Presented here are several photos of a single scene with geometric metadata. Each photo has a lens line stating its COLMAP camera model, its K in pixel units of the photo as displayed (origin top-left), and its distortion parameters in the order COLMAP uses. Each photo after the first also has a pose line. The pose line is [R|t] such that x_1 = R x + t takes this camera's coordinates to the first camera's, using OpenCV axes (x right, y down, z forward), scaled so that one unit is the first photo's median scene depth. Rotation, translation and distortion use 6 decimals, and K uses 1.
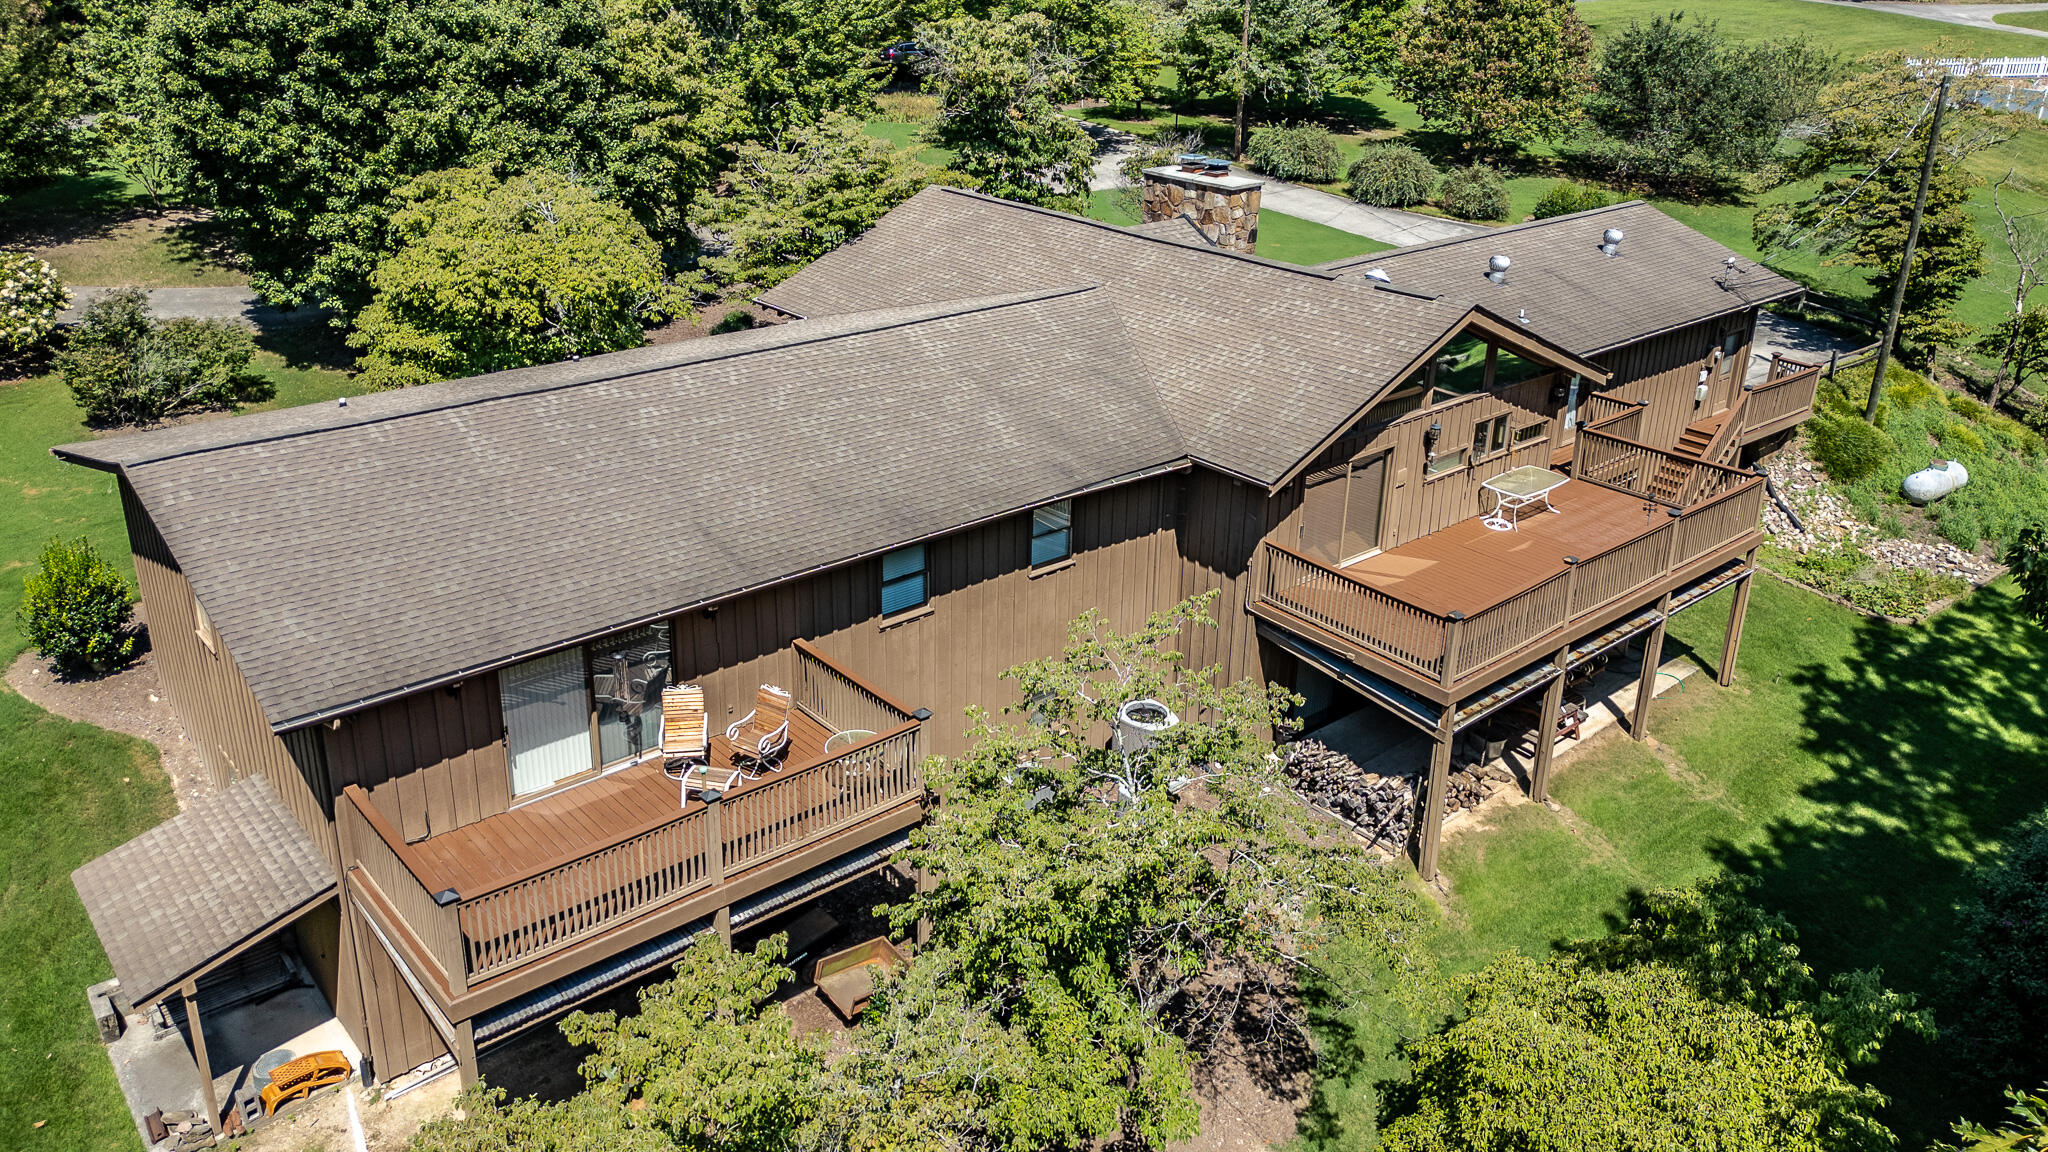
lens RADIAL K [[1508.9, 0, 1022.4], [0, 1508.9, 545.6], [0, 0, 1]] dist [0.008979, 0.007583]
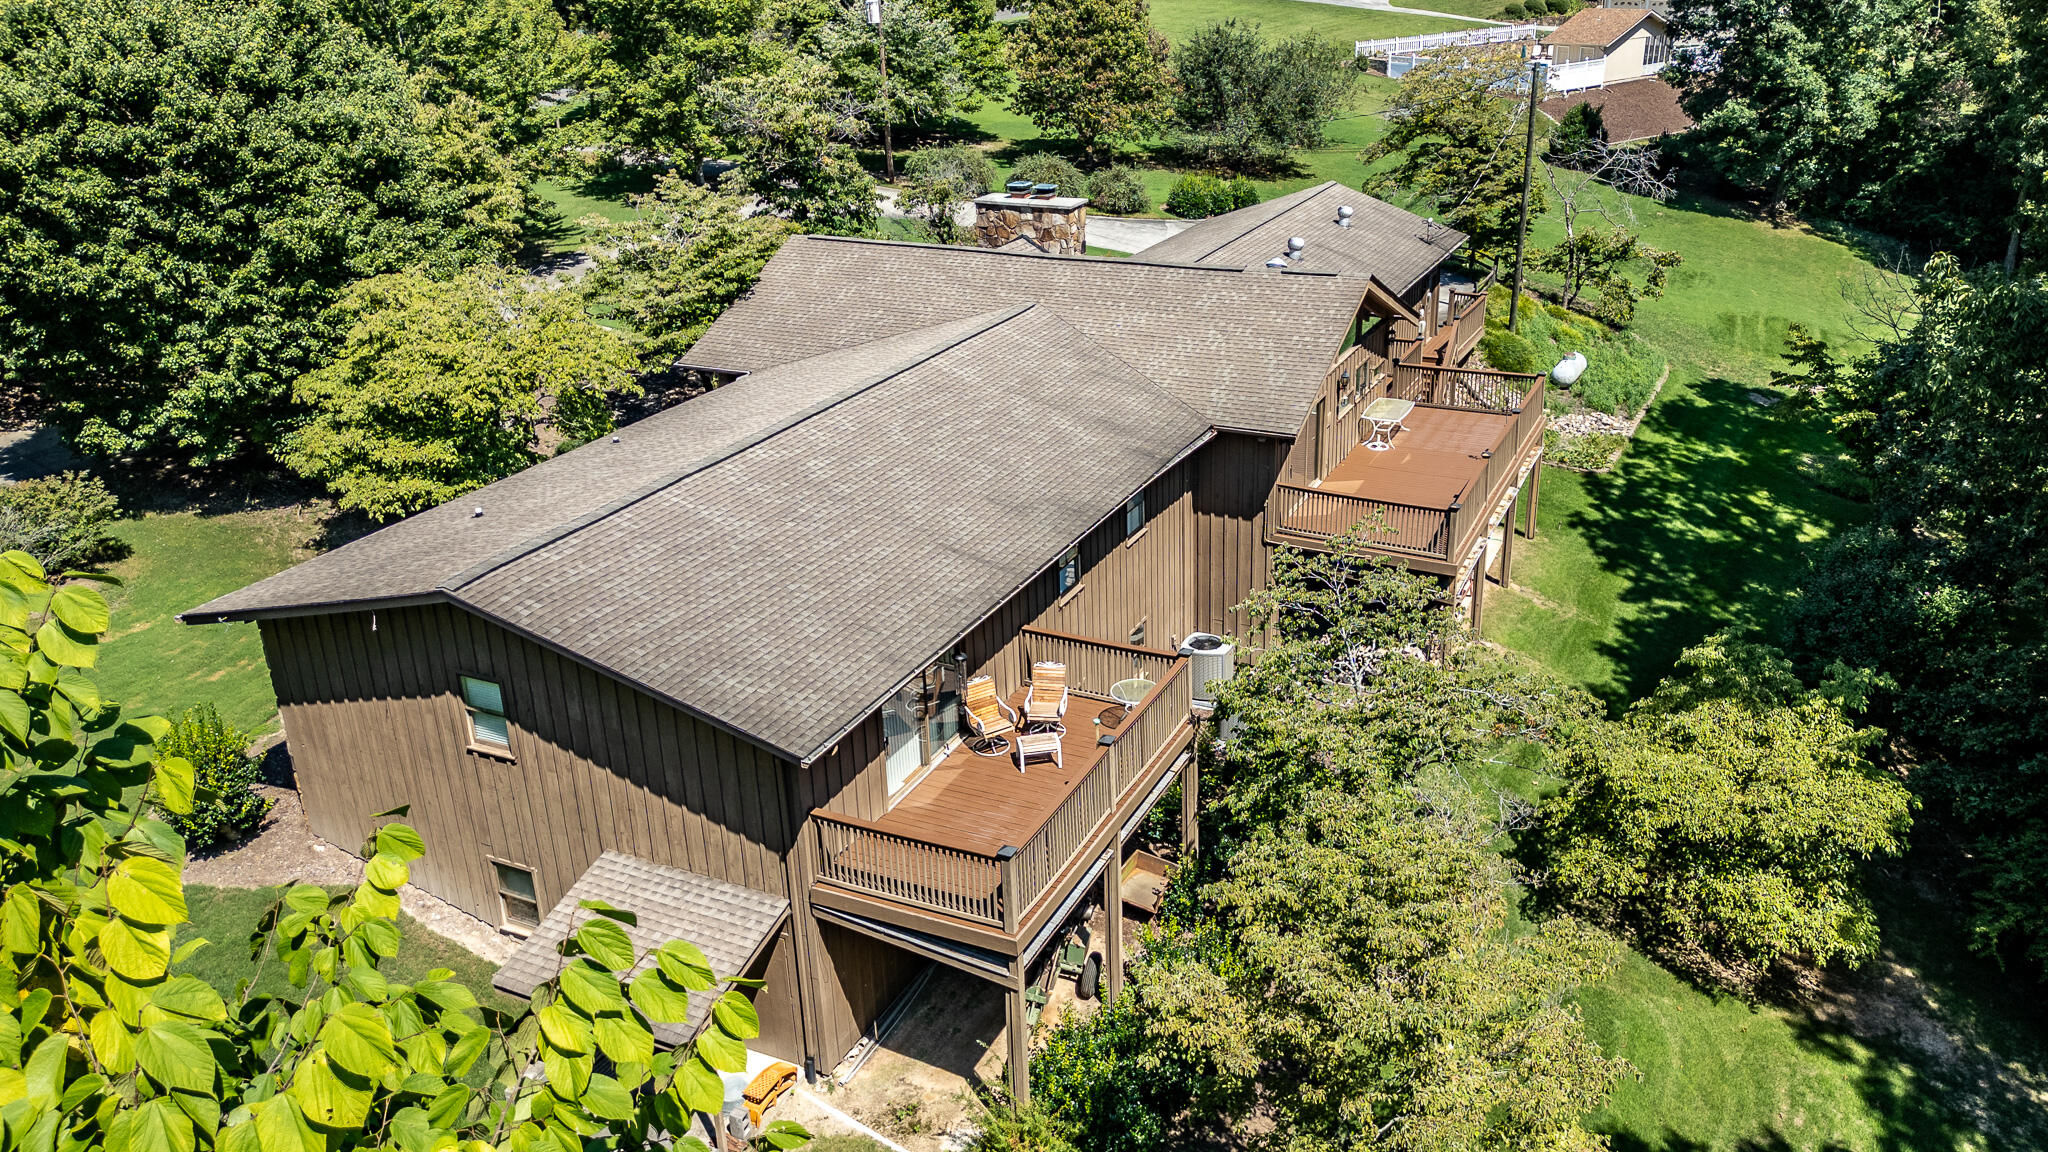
lens RADIAL K [[1513.9, 0, 1115.5], [0, 1513.9, 573.1], [0, 0, 1]] dist [0.053209, -0.094504]
pose [[0.900757, -0.203175, 0.383871, -0.342826], [0.199669, 0.978616, 0.049435, -0.015048], [-0.385706, 0.032119, 0.922062, -0.072691]]
